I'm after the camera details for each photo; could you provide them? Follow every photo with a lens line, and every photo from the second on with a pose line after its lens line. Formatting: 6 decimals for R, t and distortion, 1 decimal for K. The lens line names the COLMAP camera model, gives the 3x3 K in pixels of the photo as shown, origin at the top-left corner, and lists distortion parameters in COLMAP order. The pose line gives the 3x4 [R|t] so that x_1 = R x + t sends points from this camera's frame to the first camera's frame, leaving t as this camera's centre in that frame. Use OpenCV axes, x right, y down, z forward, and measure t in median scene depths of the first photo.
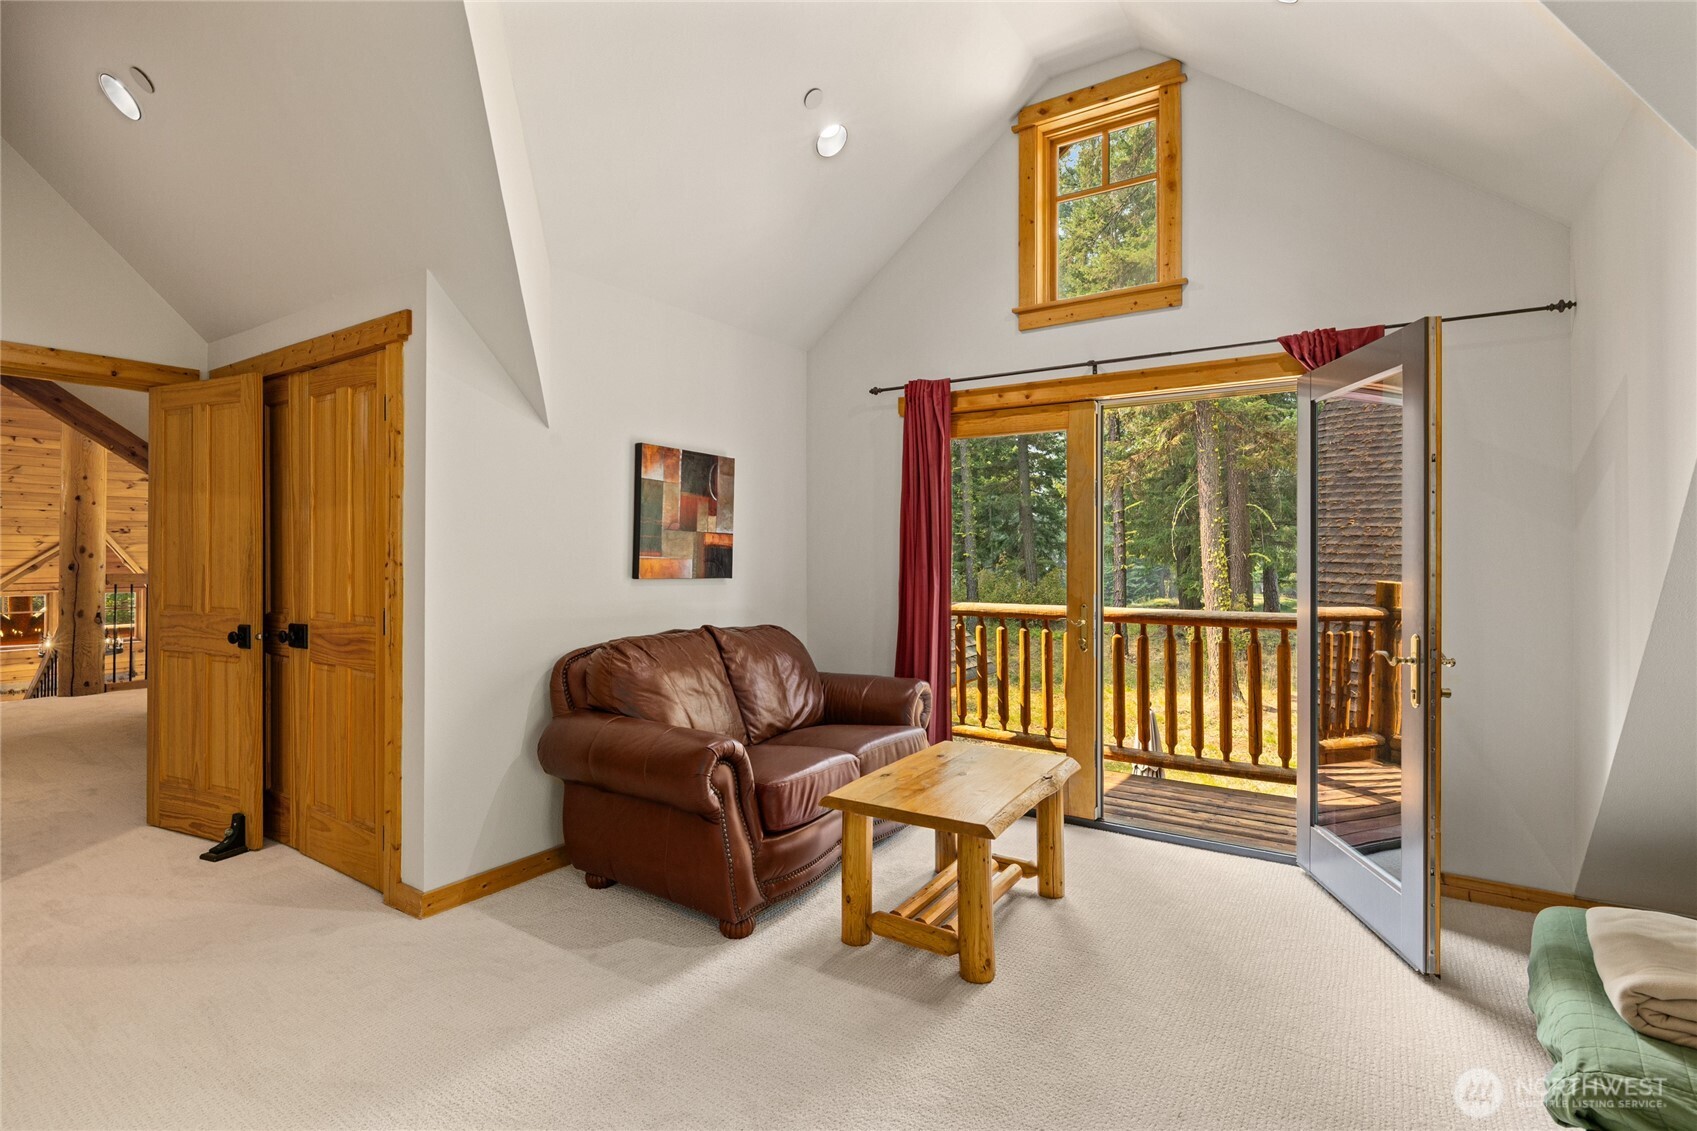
lens RADIAL K [[820.7, 0, 853.3], [0, 820.7, 550.4], [0, 0, 1]] dist [-0.000496, 0.000022]
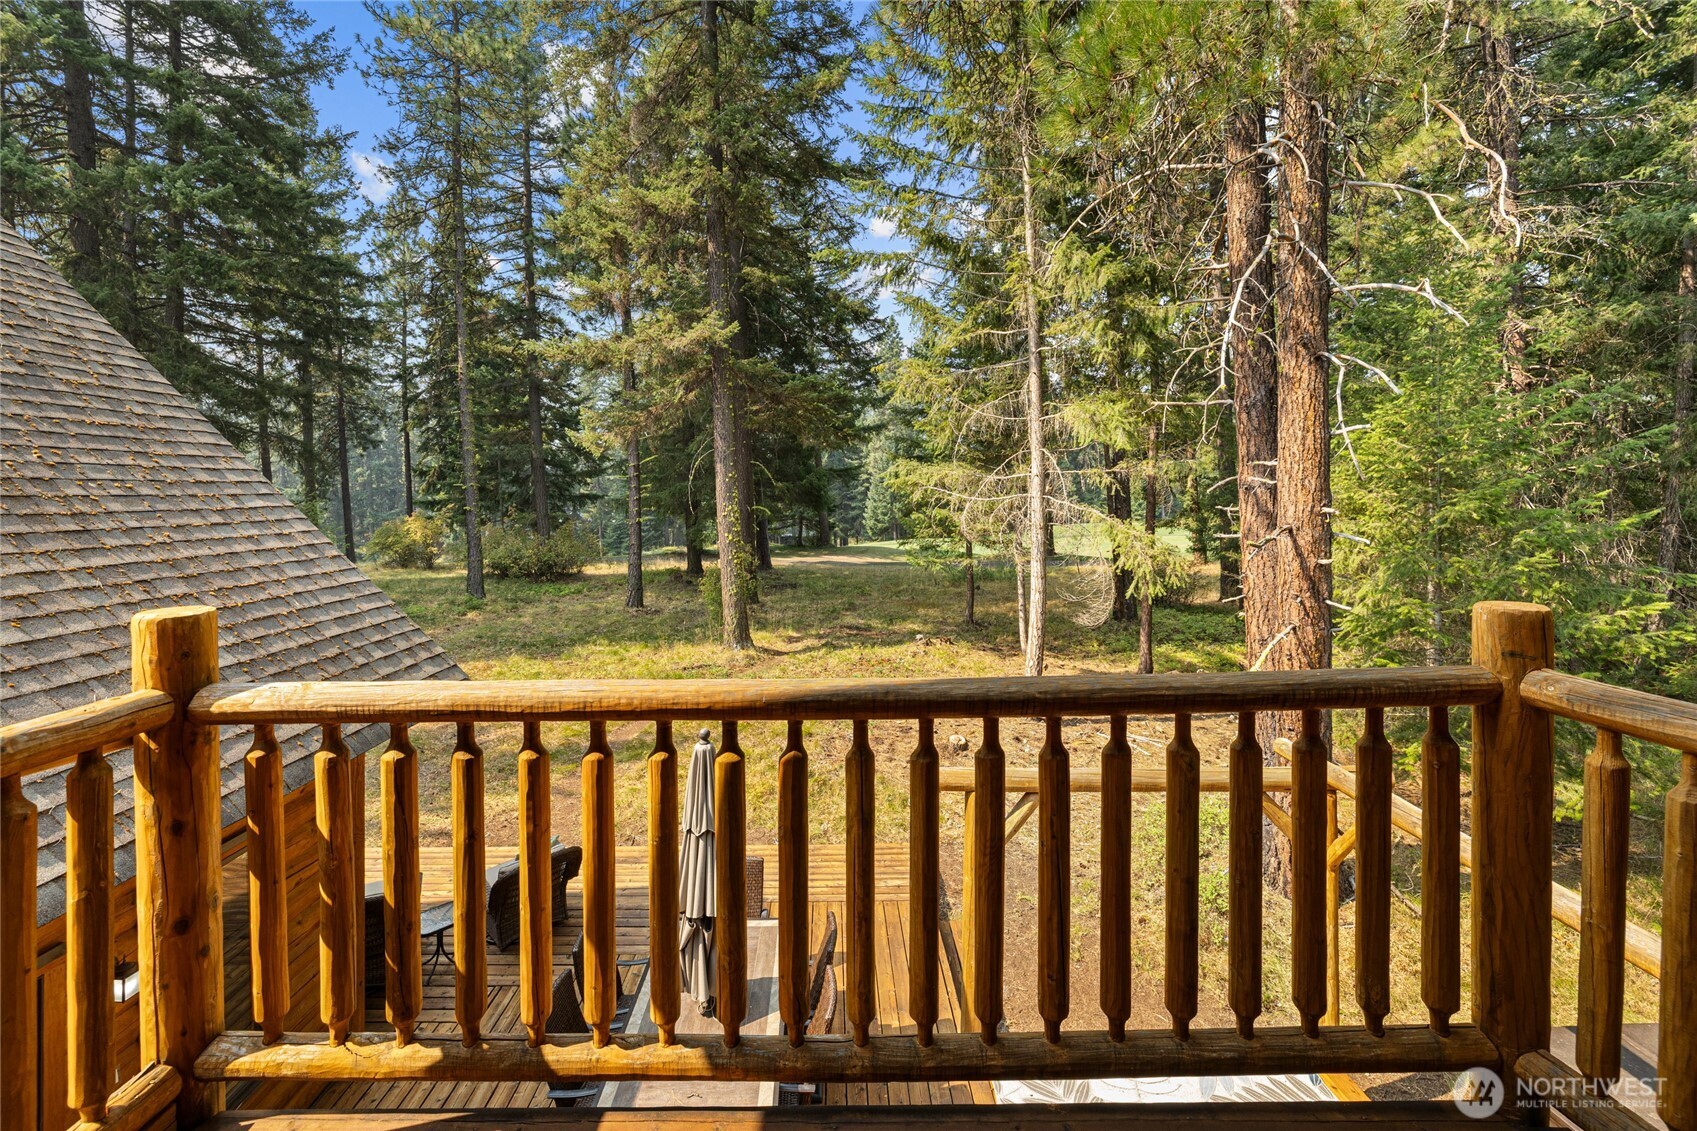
lens RADIAL K [[733.8, 0, 839.8], [0, 733.8, 510.9], [0, 0, 1]] dist [-0.003730, -0.000219]
pose [[0.828515, -0.004322, 0.559950, 0.037532], [-0.002346, 0.999935, 0.011189, -0.002442], [-0.559962, -0.010584, 0.828451, 0.147340]]
